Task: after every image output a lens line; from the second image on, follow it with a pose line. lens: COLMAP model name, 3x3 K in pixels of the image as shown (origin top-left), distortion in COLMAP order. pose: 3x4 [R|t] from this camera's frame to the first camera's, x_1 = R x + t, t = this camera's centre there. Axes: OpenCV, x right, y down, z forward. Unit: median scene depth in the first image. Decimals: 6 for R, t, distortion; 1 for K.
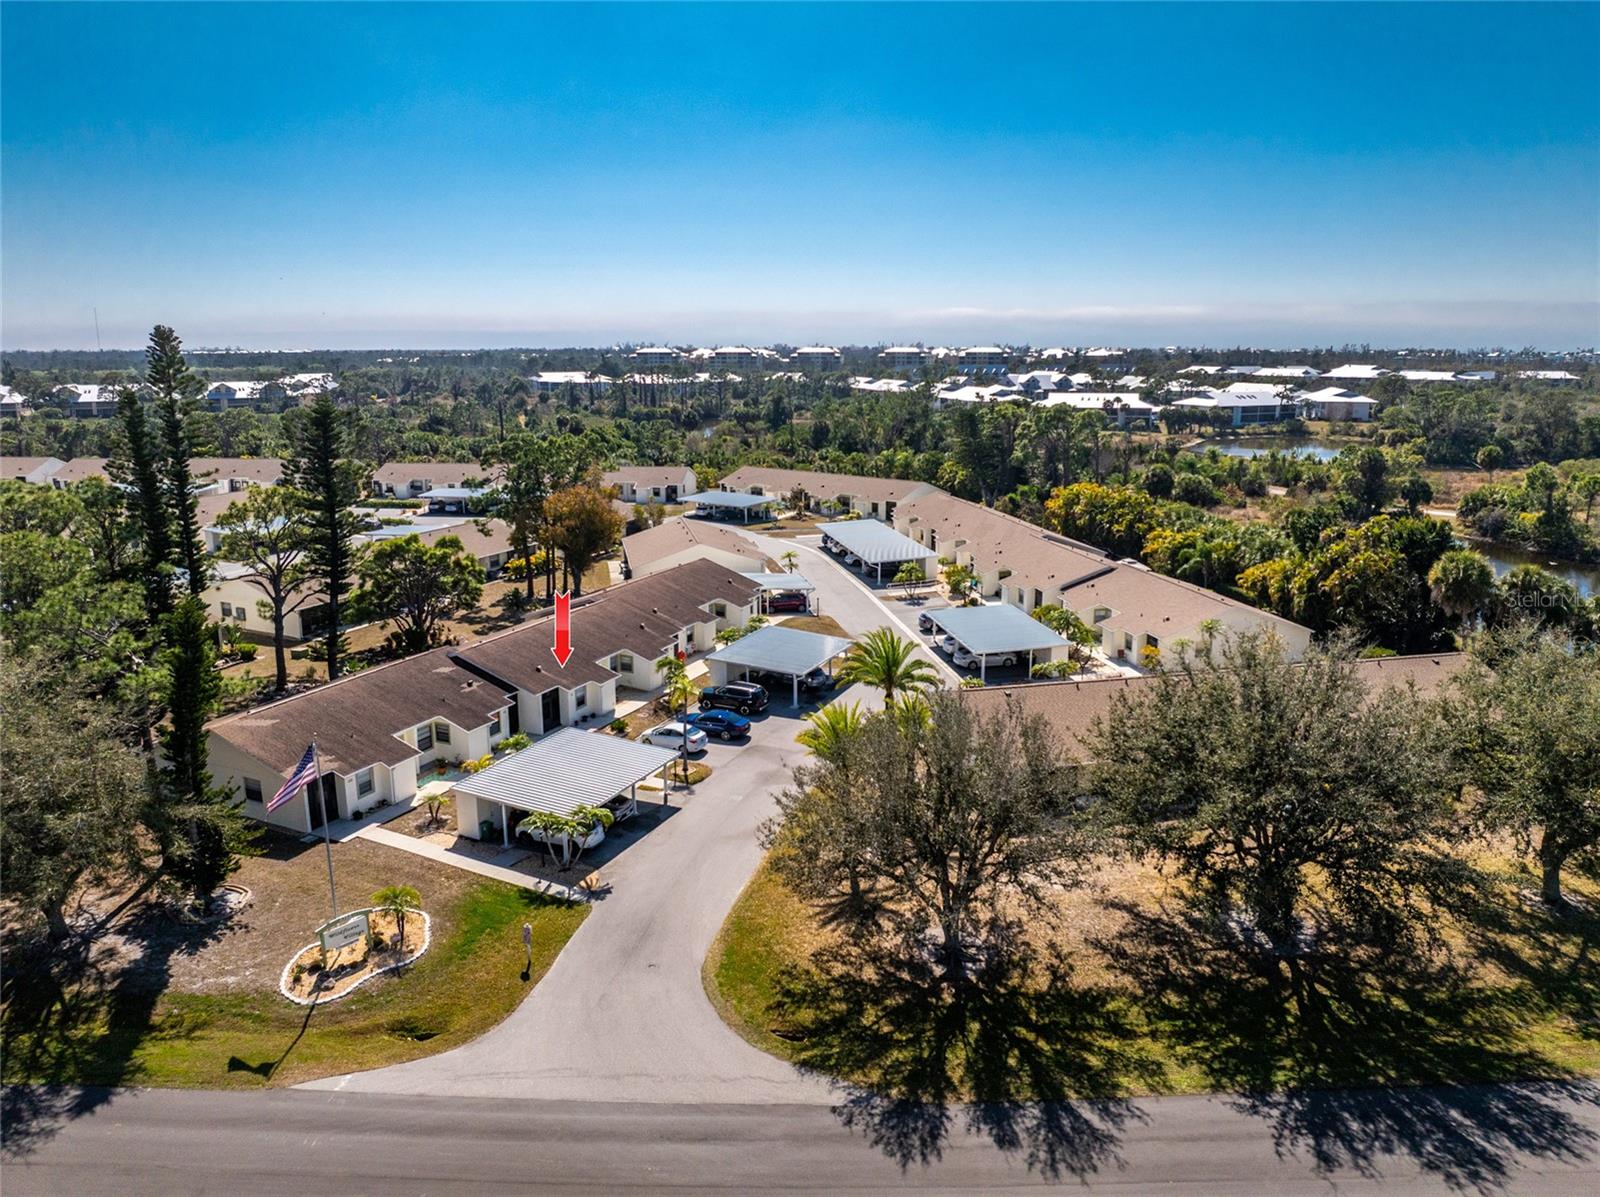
lens RADIAL K [[1125.6, 0, 800.0], [0, 1125.6, 598.5], [0, 0, 1]] dist [-0.048175, 0.019078]
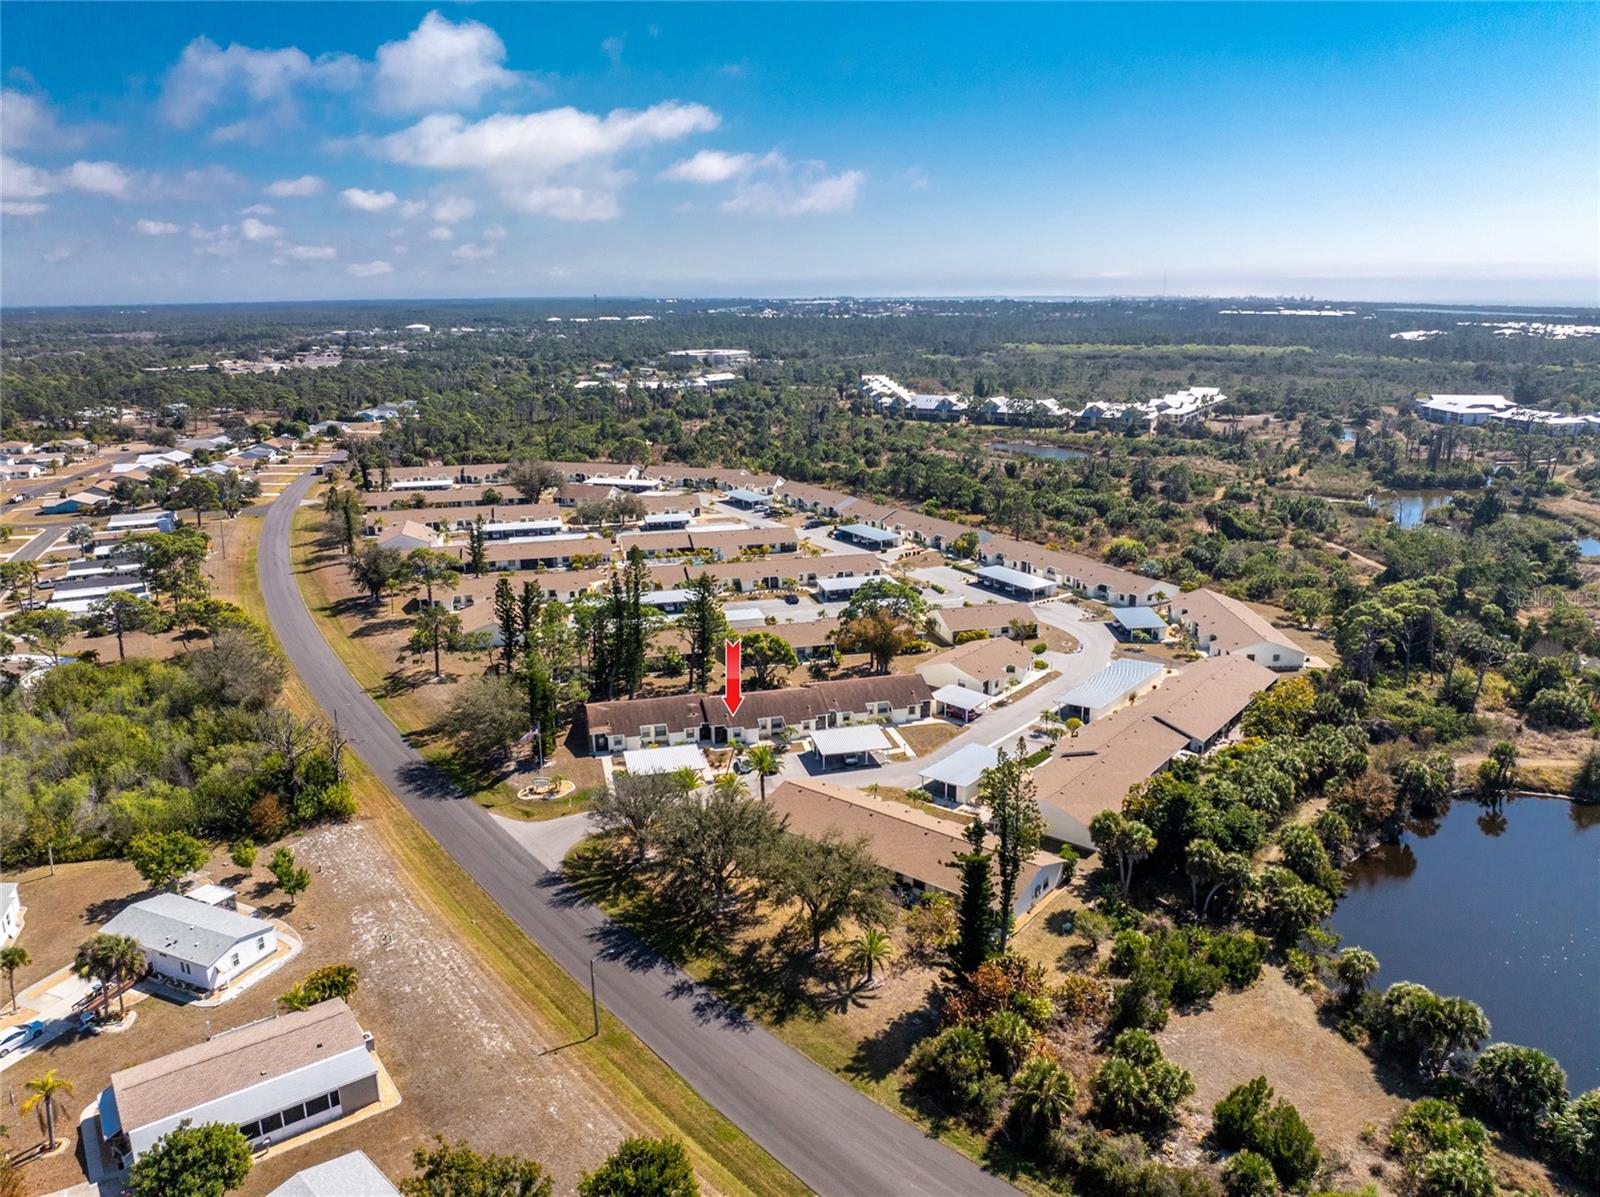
lens RADIAL K [[1124.6, 0, 800.0], [0, 1124.6, 598.5], [0, 0, 1]] dist [-0.036198, -0.005994]
pose [[0.624585, 0.201057, -0.754632, 1.572854], [-0.162187, 0.978618, 0.126497, -0.494119], [0.763930, 0.043383, 0.643840, -0.354529]]
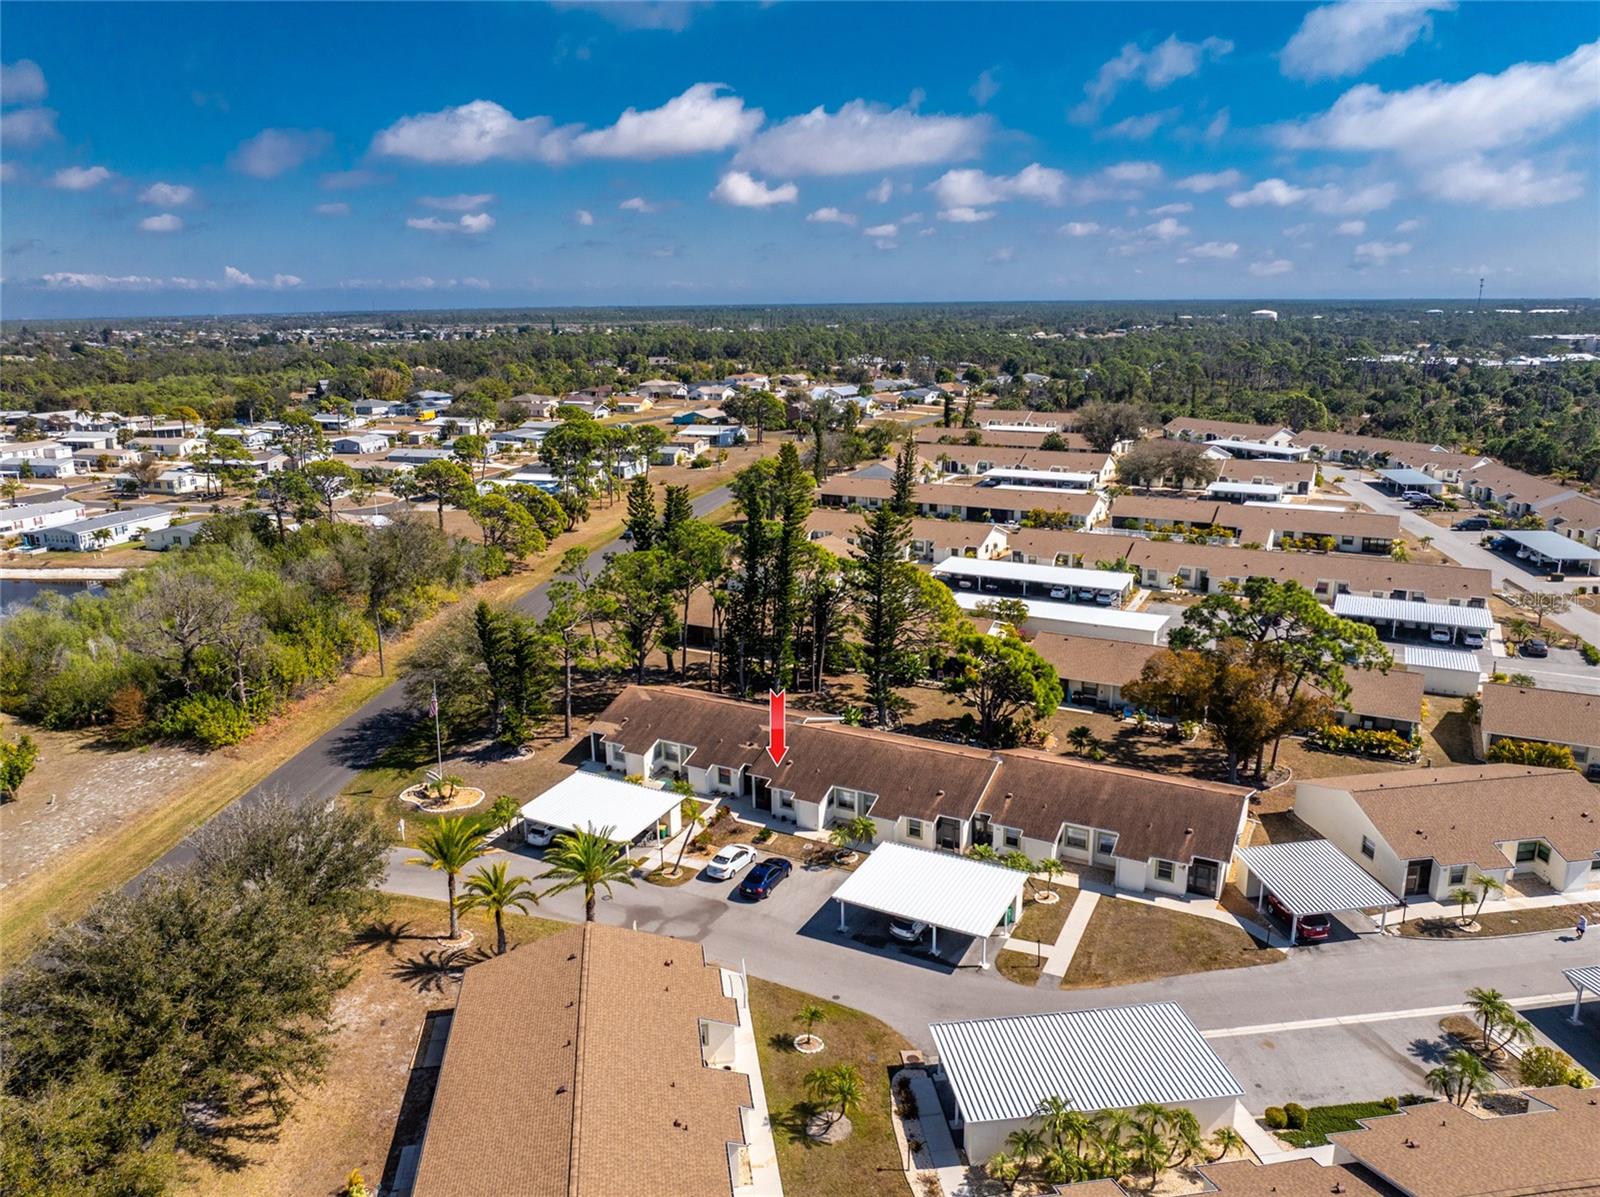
lens RADIAL K [[1124.6, 0, 800.0], [0, 1124.6, 598.5], [0, 0, 1]] dist [-0.036198, -0.005994]
pose [[-0.069169, 0.256188, -0.964149, 0.896485], [-0.205556, 0.942065, 0.265067, -0.432047], [0.976198, 0.216521, -0.012501, 1.035896]]
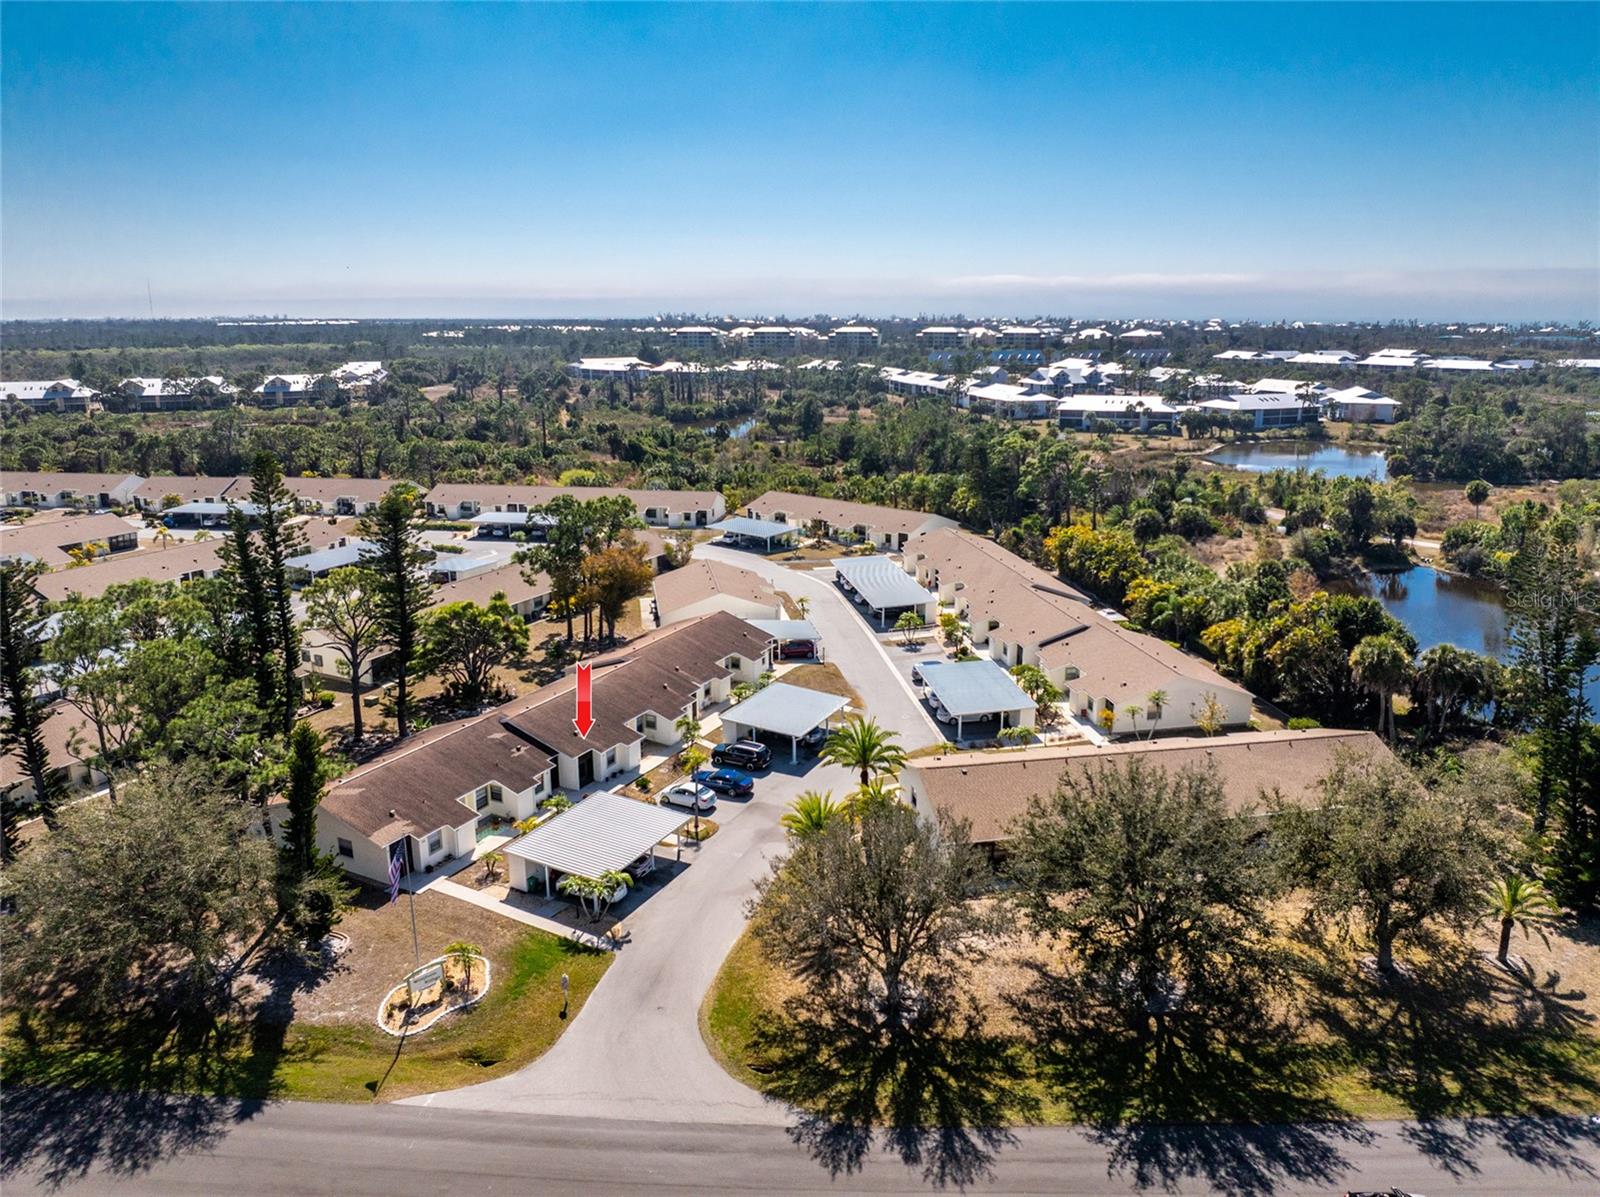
lens RADIAL K [[1124.6, 0, 800.0], [0, 1124.6, 598.5], [0, 0, 1]] dist [-0.036198, -0.005994]
pose [[0.999330, 0.009469, -0.035357, 0.046482], [-0.008415, 0.999518, 0.029866, -0.122436], [0.035623, -0.029549, 0.998928, -0.179630]]
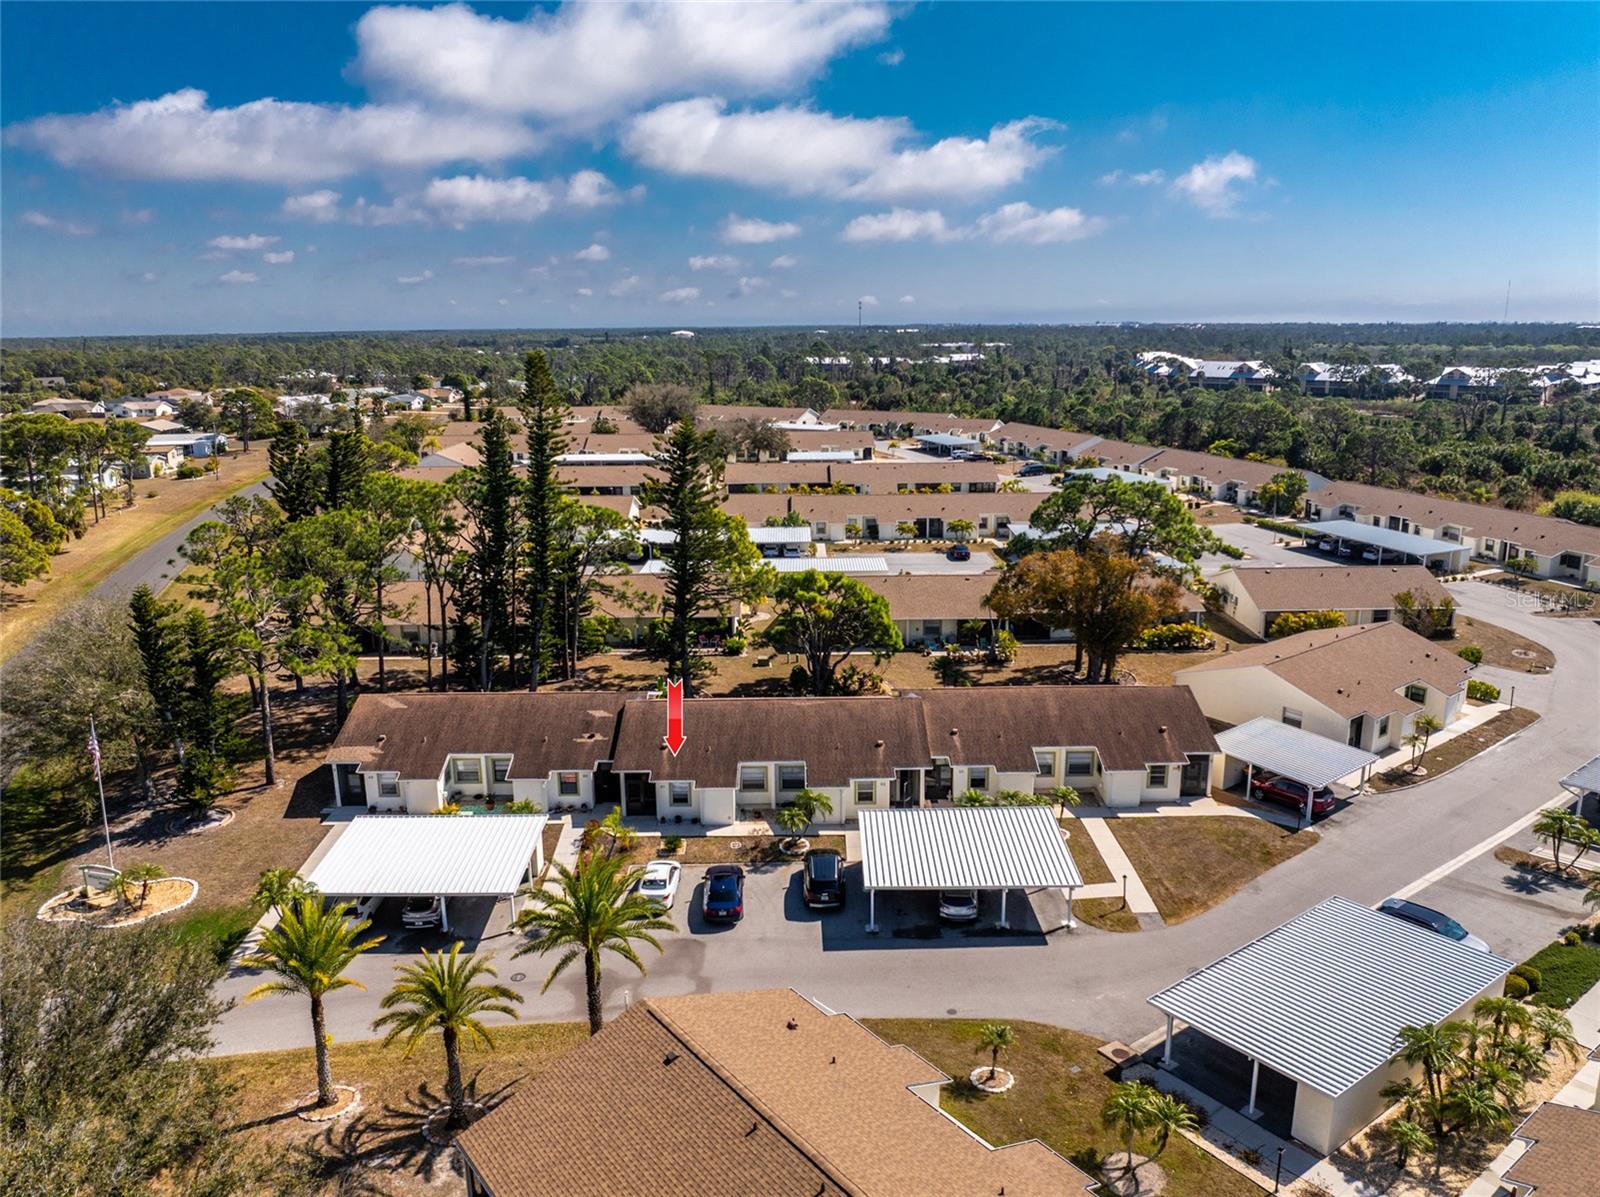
lens RADIAL K [[1134.7, 0, 801.3], [0, 1134.7, 564.4], [0, 0, 1]] dist [-0.037802, -0.004440]
pose [[0.420729, 0.184535, -0.888220, 0.604411], [-0.190216, 0.975273, 0.112520, -0.206542], [0.887020, 0.121613, 0.445427, 0.714767]]
